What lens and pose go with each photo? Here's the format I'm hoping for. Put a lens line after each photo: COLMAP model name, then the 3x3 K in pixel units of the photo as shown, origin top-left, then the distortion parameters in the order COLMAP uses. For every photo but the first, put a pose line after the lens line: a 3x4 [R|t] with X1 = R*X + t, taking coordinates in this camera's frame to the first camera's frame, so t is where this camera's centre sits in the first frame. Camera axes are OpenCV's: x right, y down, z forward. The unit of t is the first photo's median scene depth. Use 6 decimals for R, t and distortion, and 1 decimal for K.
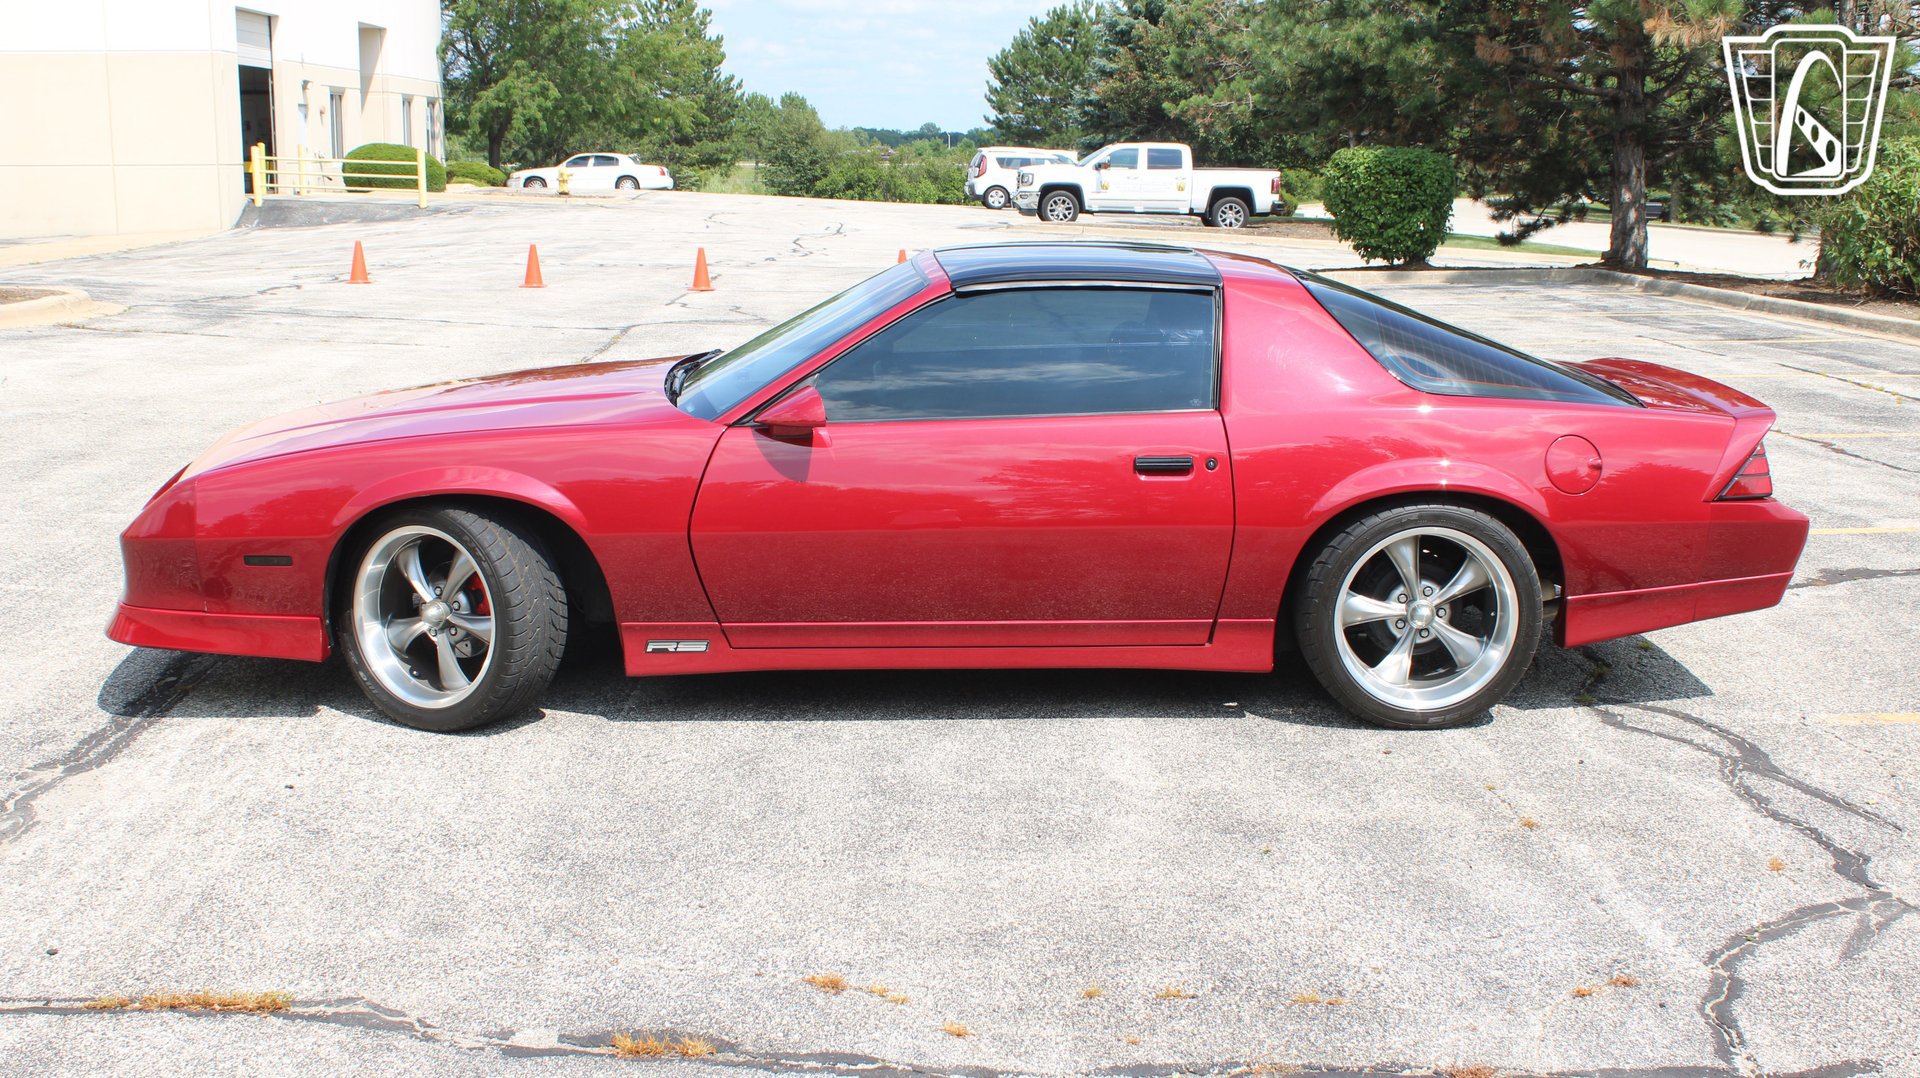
lens RADIAL K [[2256.4, 0, 969.7], [0, 2256.4, 578.2], [0, 0, 1]] dist [-0.105679, 0.195688]
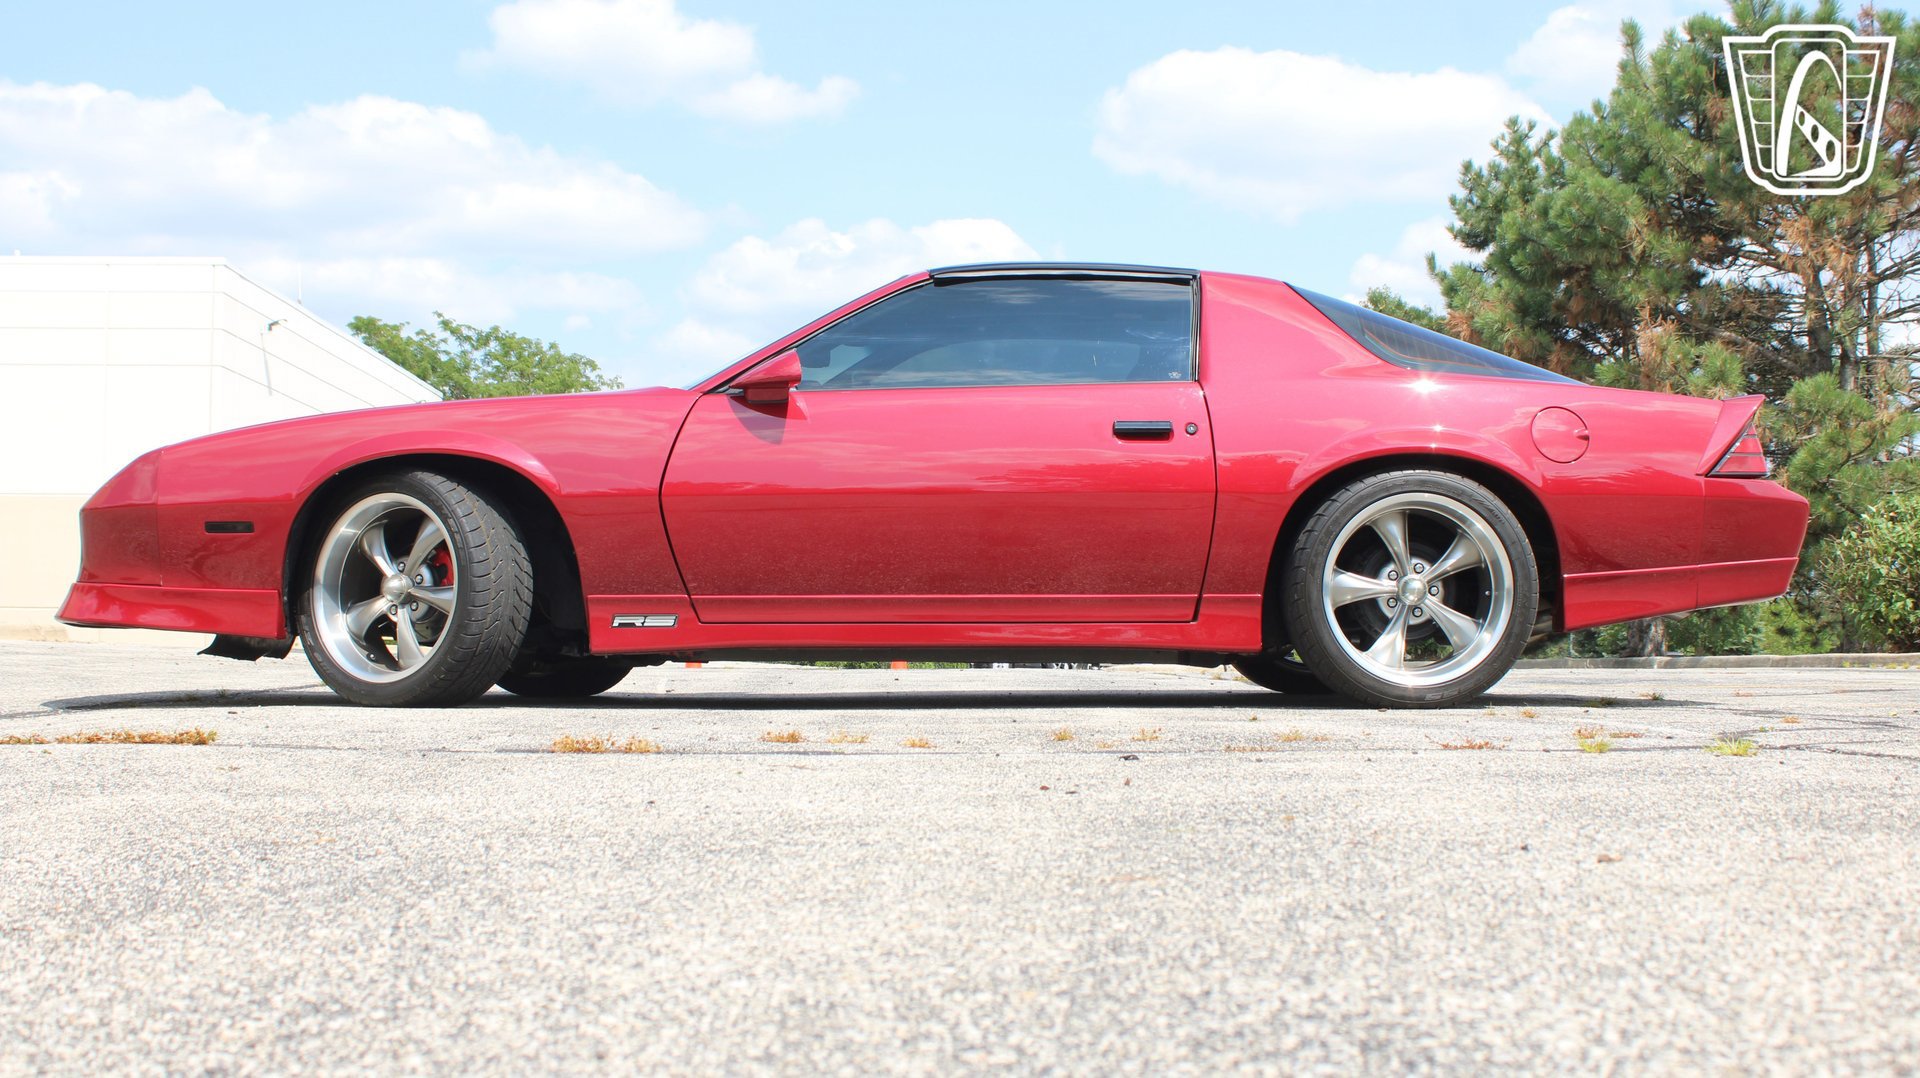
lens RADIAL K [[2345.3, 0, 960.0], [0, 2345.3, 539.0], [0, 0, 1]] dist [-0.086270, 0.154583]
pose [[0.999971, 0.000758, -0.007517, 0.013199], [-0.002626, 0.967785, -0.251763, 0.248204], [0.007084, 0.251775, 0.967760, 0.018126]]
